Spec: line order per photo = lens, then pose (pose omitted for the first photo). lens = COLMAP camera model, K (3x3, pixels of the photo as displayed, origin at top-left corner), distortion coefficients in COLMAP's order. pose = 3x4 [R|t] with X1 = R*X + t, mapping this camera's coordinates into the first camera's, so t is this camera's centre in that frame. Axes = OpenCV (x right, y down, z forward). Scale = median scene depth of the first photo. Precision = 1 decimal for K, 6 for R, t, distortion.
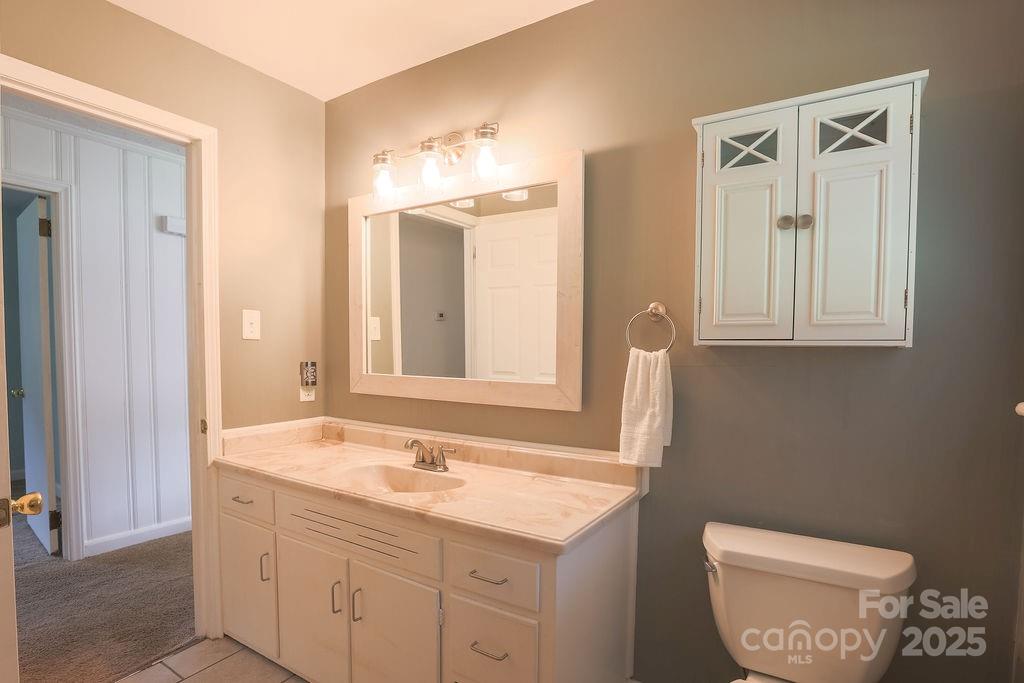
lens RADIAL K [[520.3, 0, 509.1], [0, 520.3, 365.6], [0, 0, 1]] dist [-0.028681, 0.000087]
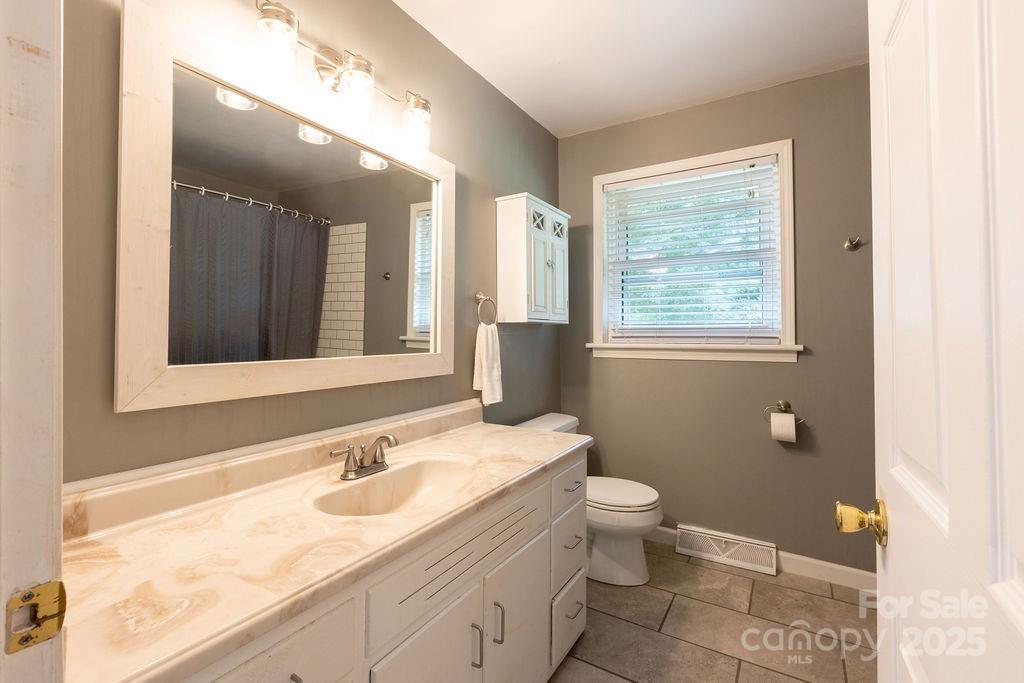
lens RADIAL K [[463.2, 0, 496.0], [0, 463.2, 331.2], [0, 0, 1]] dist [0.000700, 0.000093]
pose [[-0.007720, -0.009930, 0.999921, -0.902518], [0.028298, 0.999548, 0.010144, -0.019113], [-0.999570, 0.028375, -0.007435, 0.849704]]
